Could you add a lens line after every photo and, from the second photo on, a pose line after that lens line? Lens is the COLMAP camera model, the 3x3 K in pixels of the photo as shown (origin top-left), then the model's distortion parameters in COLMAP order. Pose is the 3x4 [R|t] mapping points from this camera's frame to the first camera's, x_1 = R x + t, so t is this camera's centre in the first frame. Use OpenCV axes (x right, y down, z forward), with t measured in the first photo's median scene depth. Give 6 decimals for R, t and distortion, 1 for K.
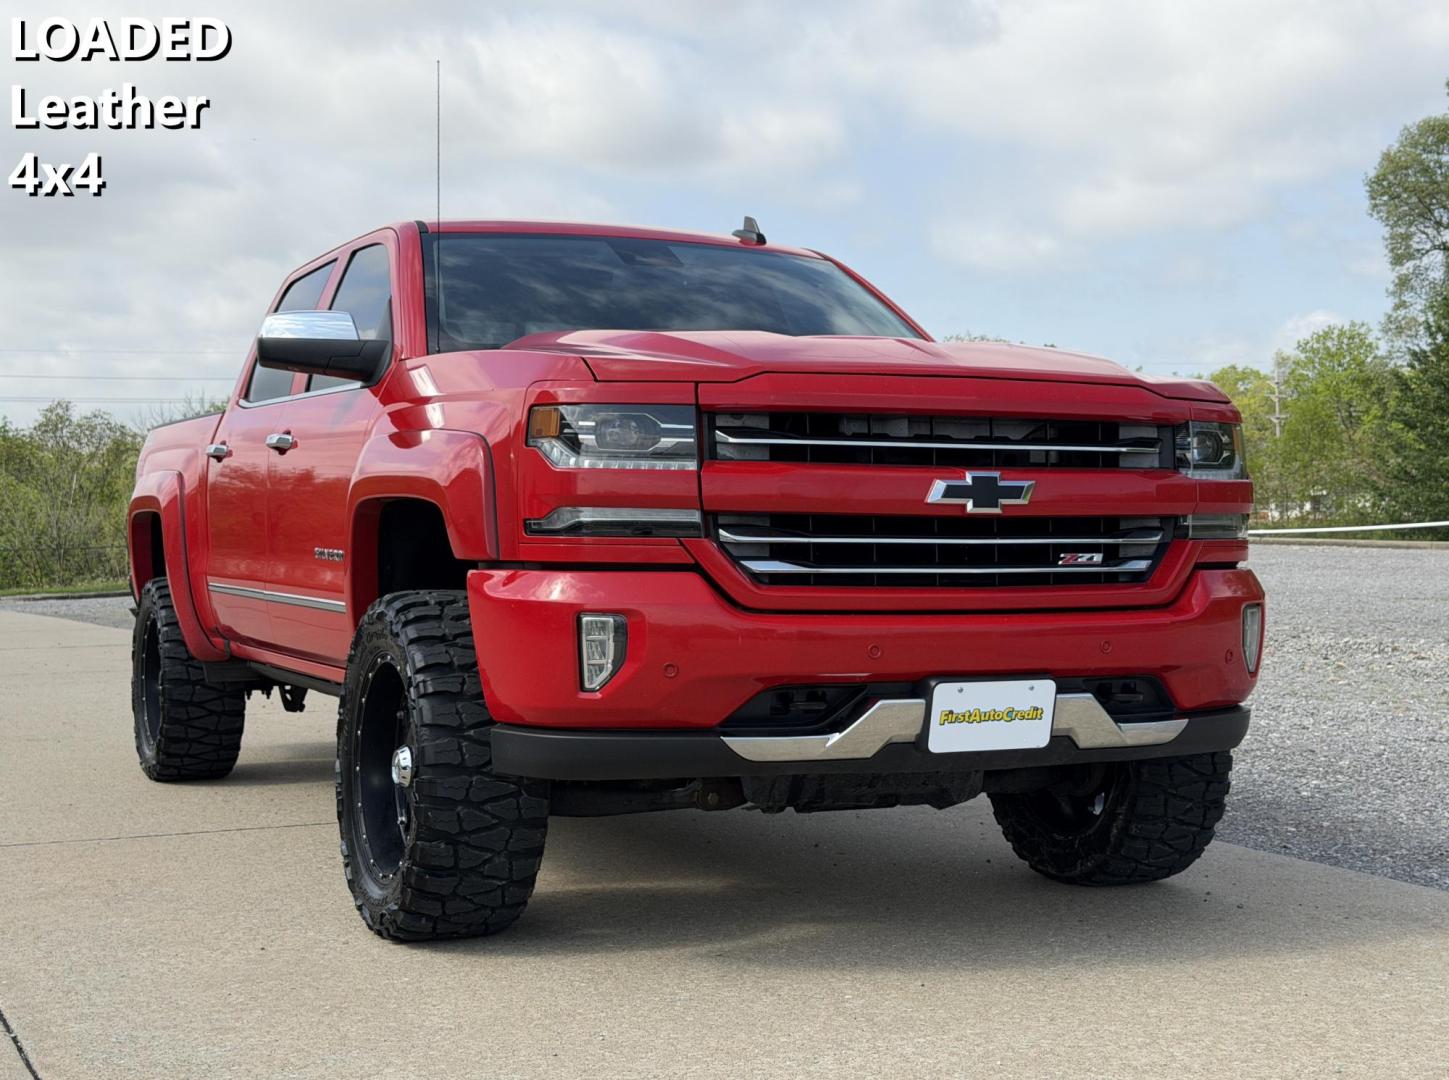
lens RADIAL K [[2006.7, 0, 771.0], [0, 2006.7, 485.6], [0, 0, 1]] dist [0.152951, 0.000000]
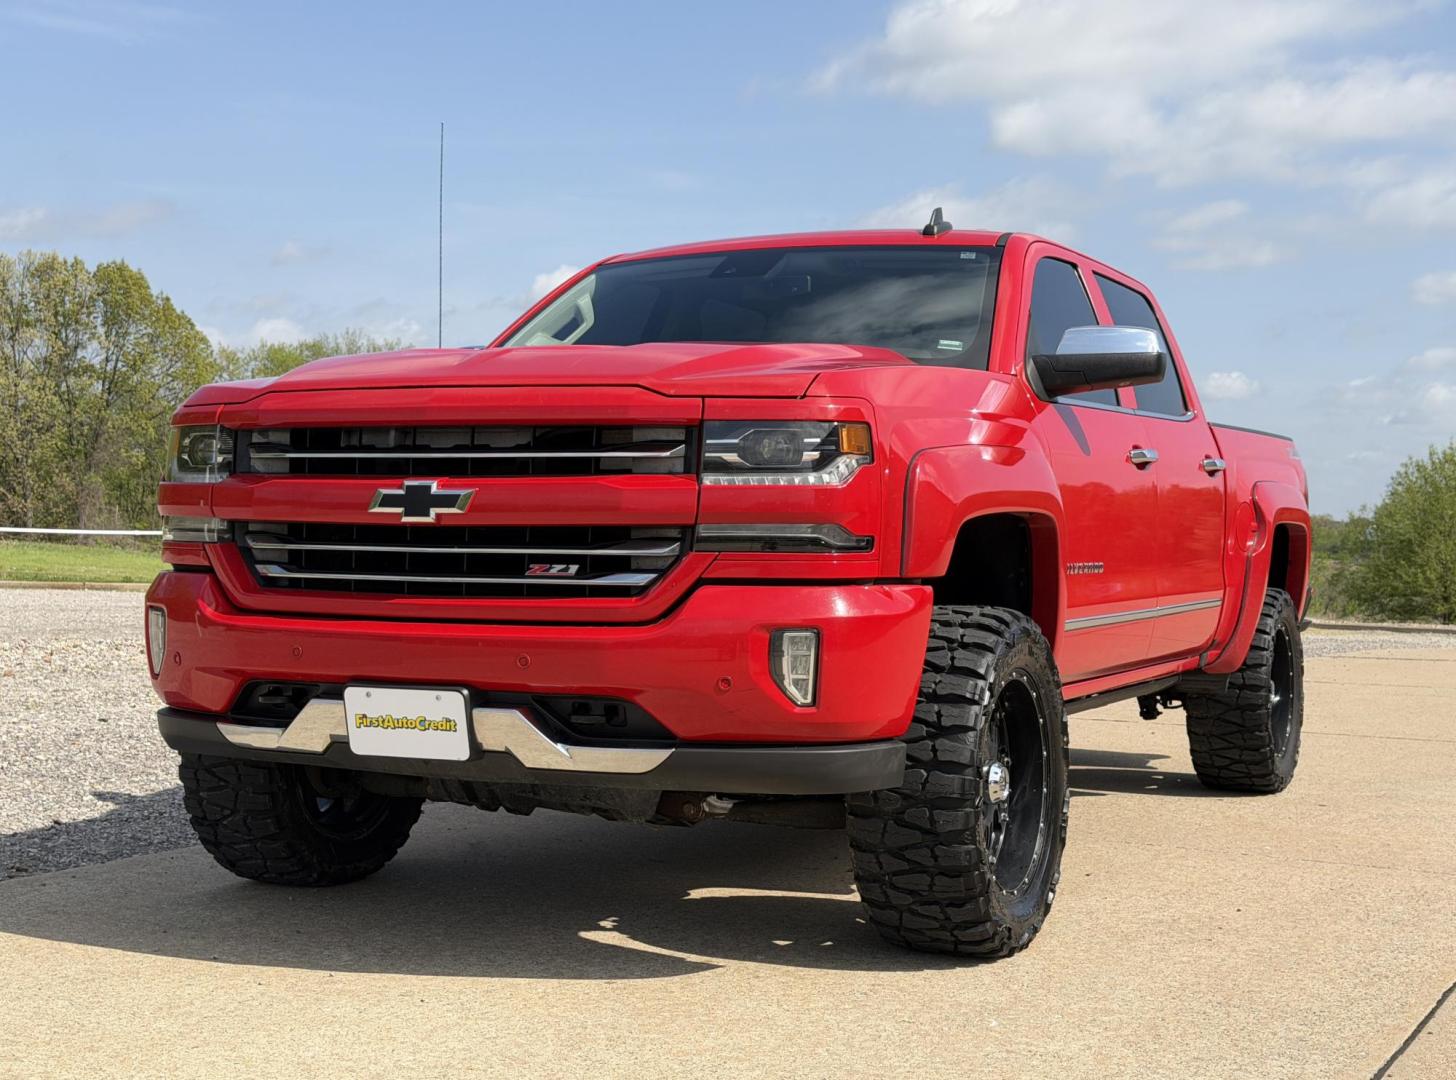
lens RADIAL K [[2016.4, 0, 722.4], [0, 2016.4, 538.2], [0, 0, 1]] dist [0.152951, 0.000000]
pose [[0.637671, 0.004509, -0.770295, 0.981697], [0.005948, 0.999924, 0.010777, 0.011951], [0.770286, -0.011454, 0.637596, 0.475742]]
